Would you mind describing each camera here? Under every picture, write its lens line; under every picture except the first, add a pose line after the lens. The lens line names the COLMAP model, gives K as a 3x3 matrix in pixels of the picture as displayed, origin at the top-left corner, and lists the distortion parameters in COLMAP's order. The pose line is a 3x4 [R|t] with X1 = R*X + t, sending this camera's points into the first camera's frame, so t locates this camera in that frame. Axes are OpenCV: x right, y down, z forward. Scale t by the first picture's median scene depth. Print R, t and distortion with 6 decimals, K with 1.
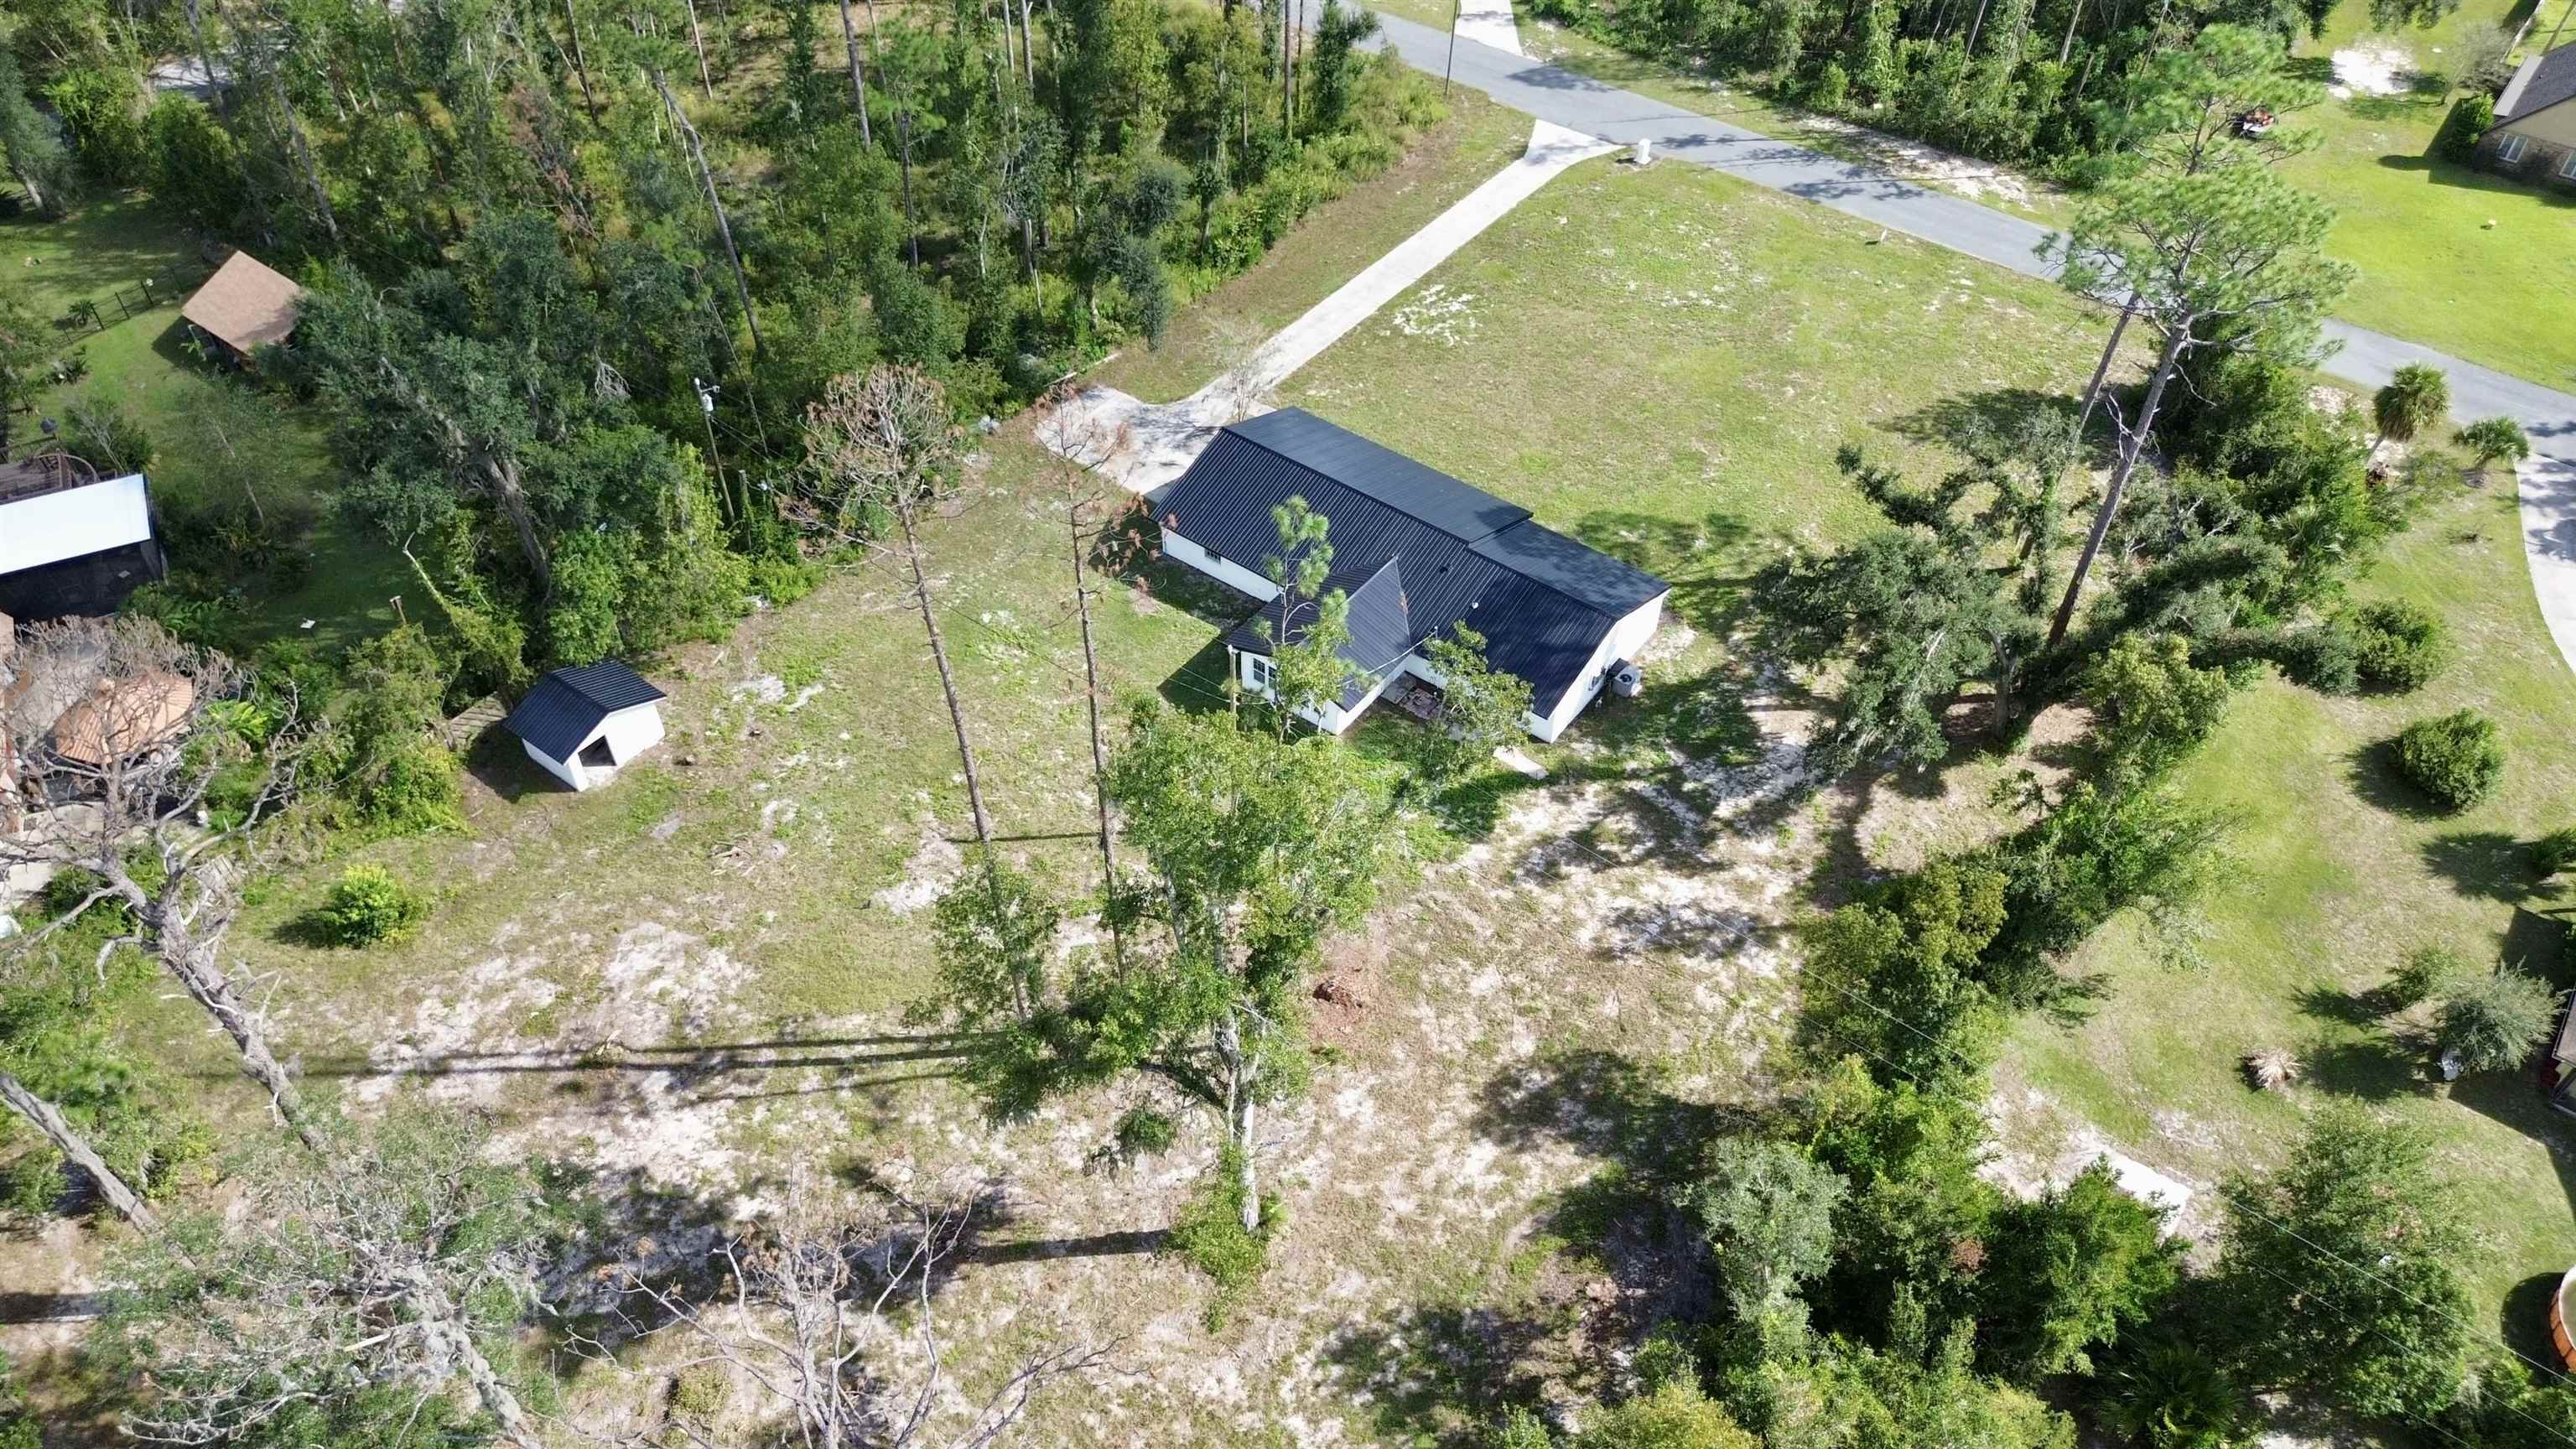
lens RADIAL K [[1880.1, 0, 1296.5], [0, 1880.1, 672.6], [0, 0, 1]] dist [0.096719, -0.147504]
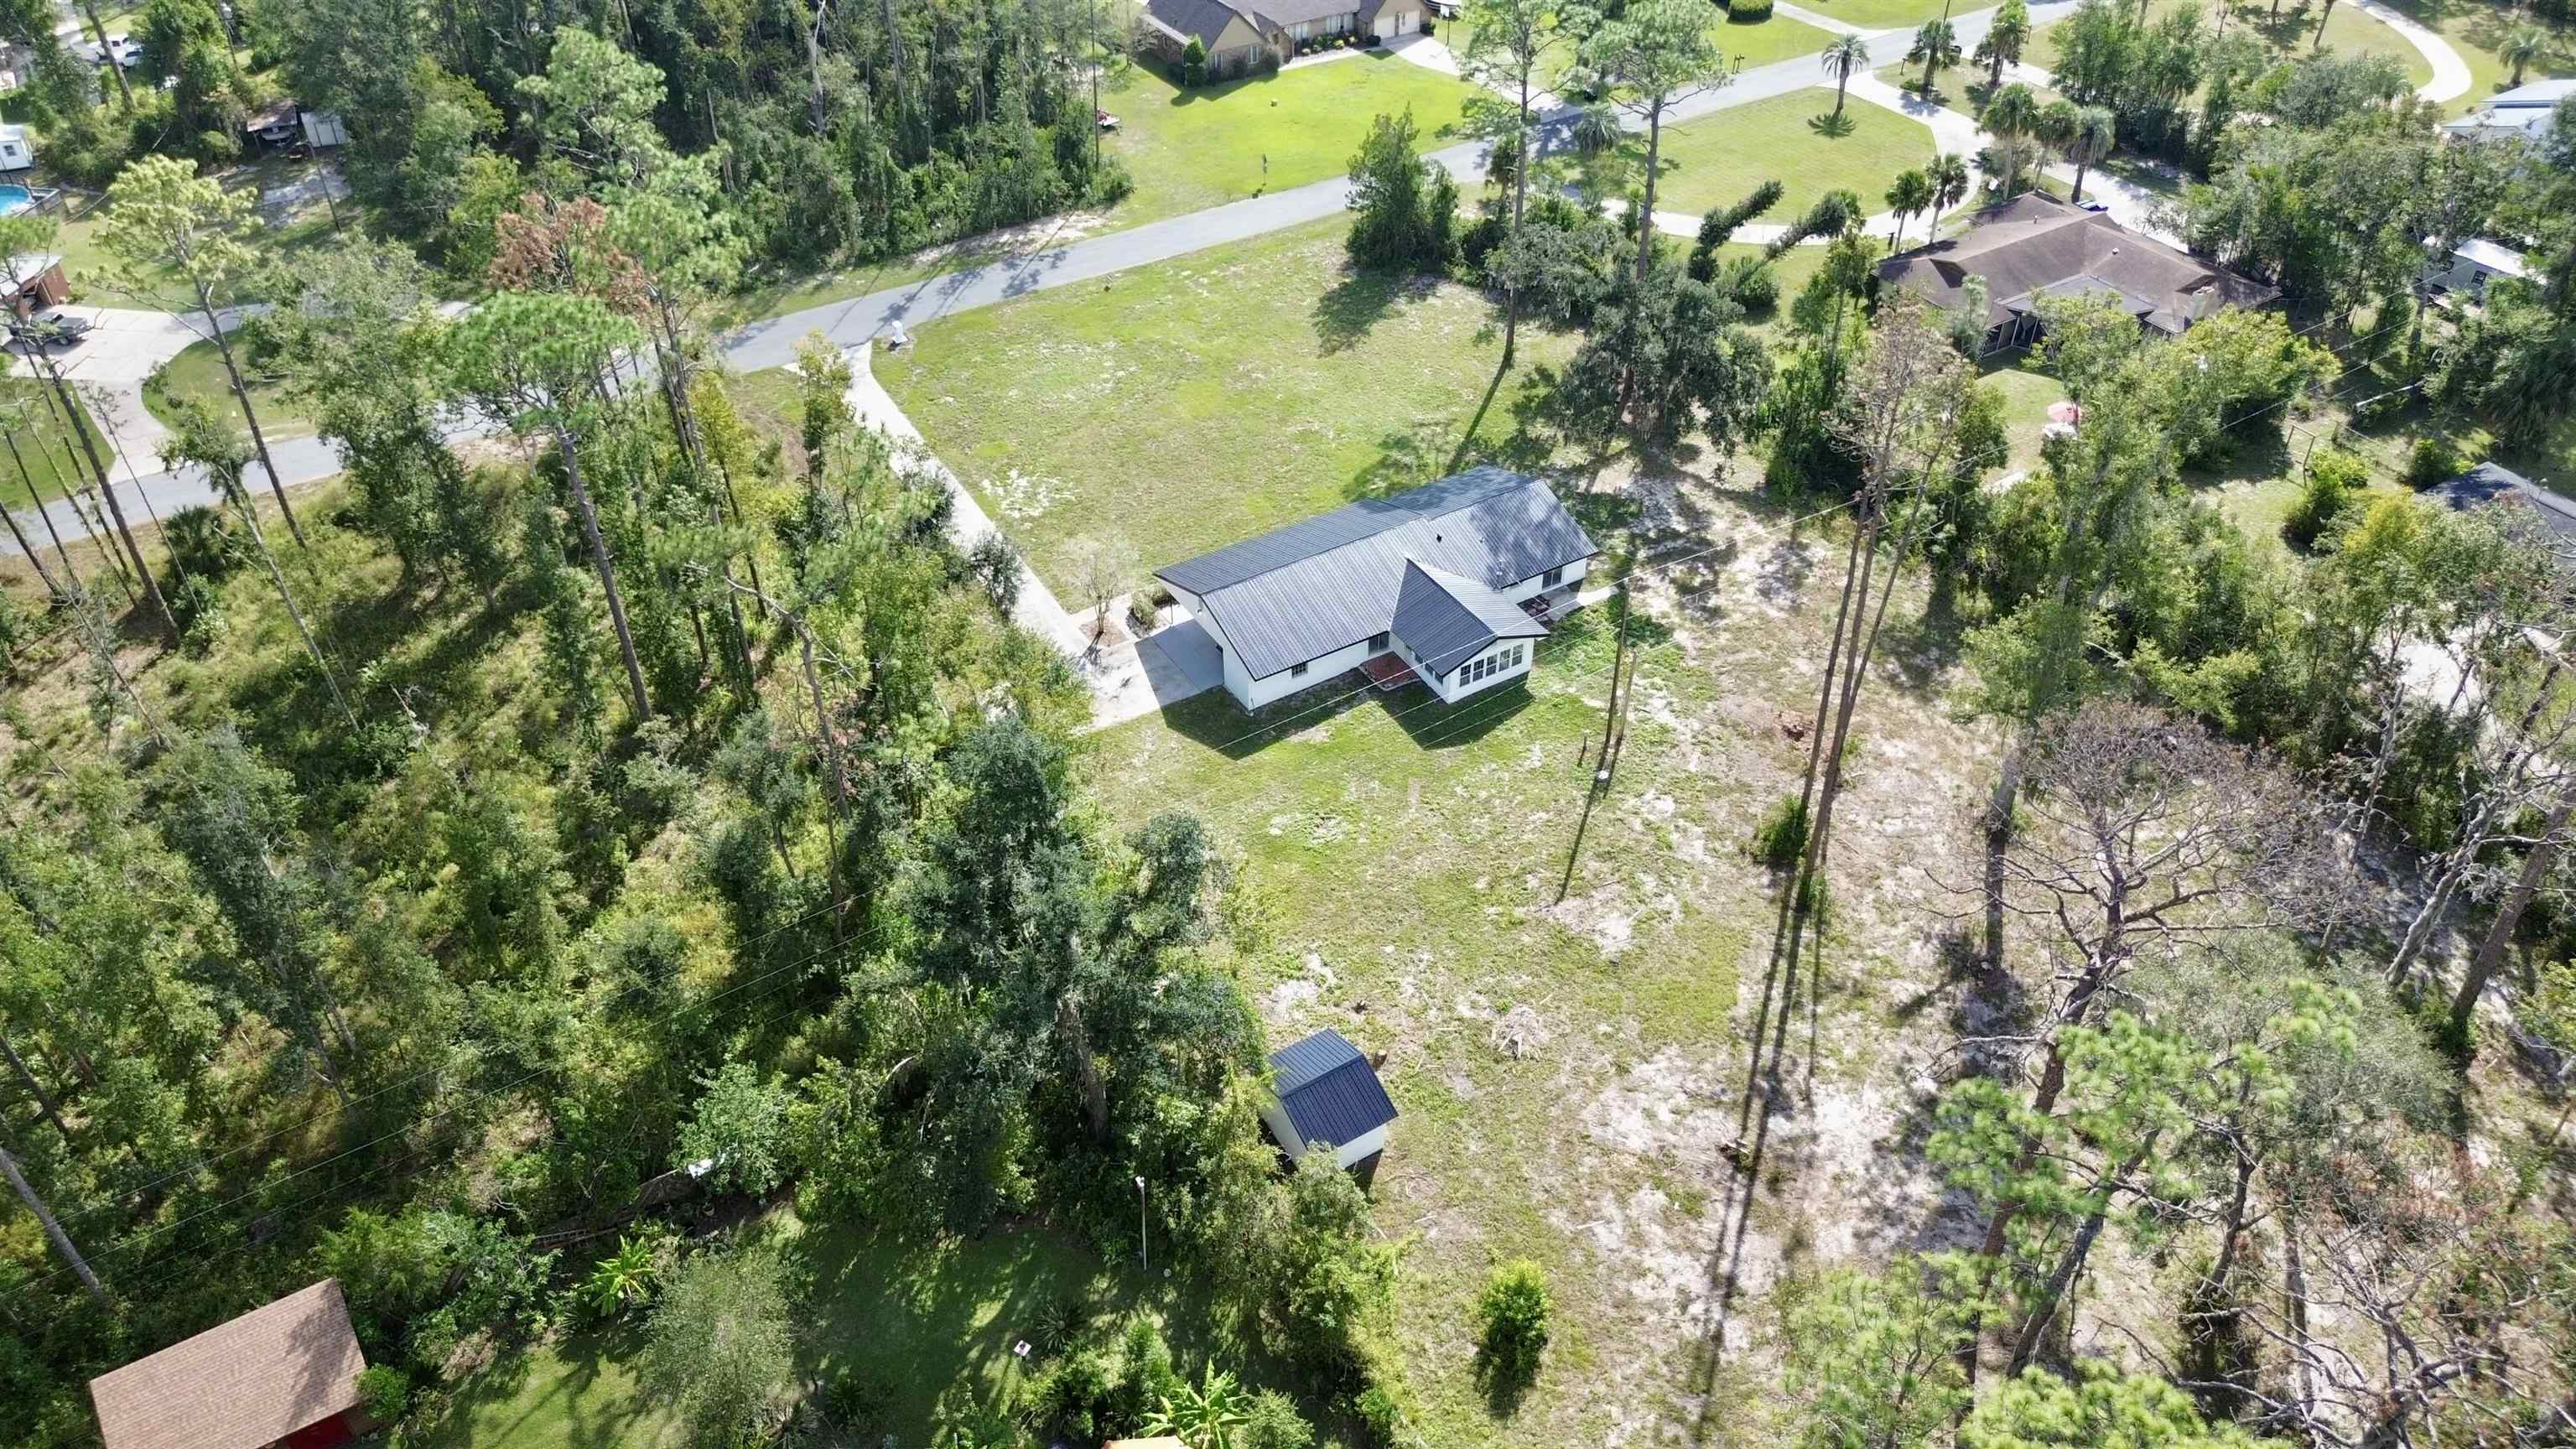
lens RADIAL K [[1880.1, 0, 1296.5], [0, 1880.1, 672.6], [0, 0, 1]] dist [0.096719, -0.147504]
pose [[0.366153, -0.573739, 0.732636, -1.005902], [0.644024, 0.724534, 0.245527, -0.392395], [-0.671688, 0.381934, 0.634792, 0.355019]]
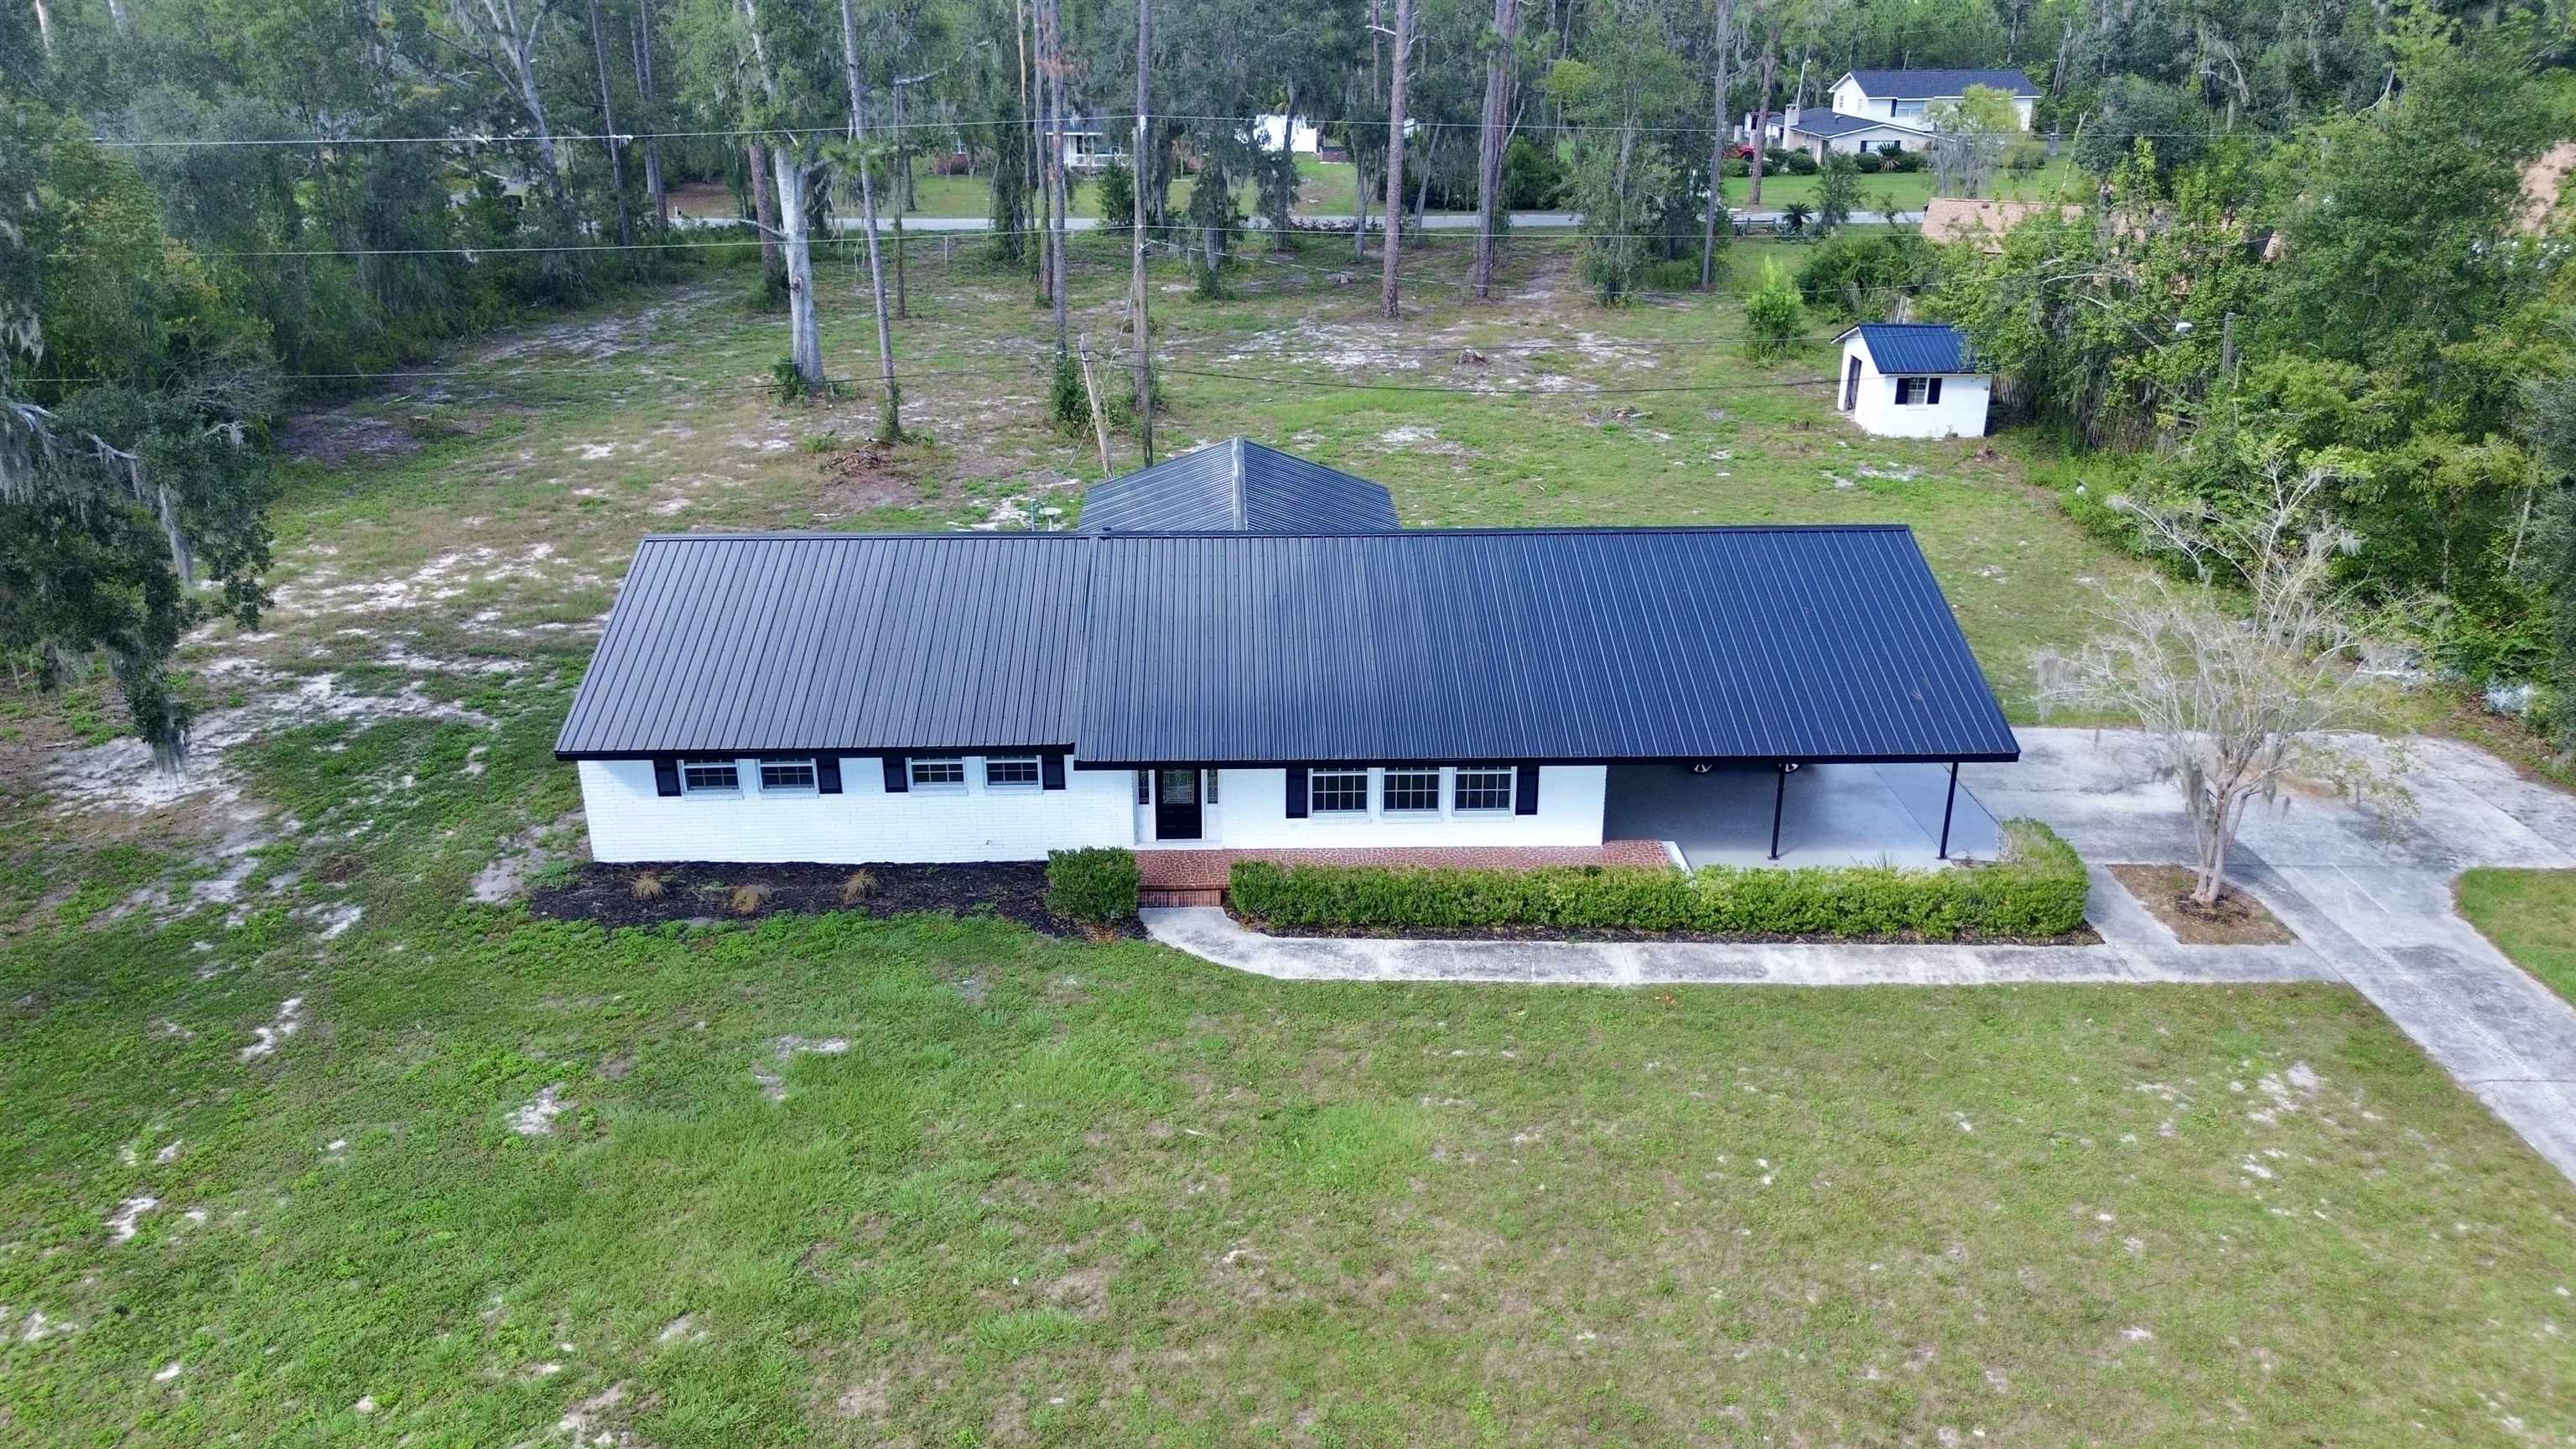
lens RADIAL K [[1822.0, 0, 1288.0], [0, 1822.0, 724.5], [0, 0, 1]] dist [0.057780, -0.060426]
pose [[-0.775264, 0.239550, -0.584449, 0.325399], [-0.431513, 0.474842, 0.767021, -0.400954], [0.461261, 0.846841, -0.264759, 1.285439]]
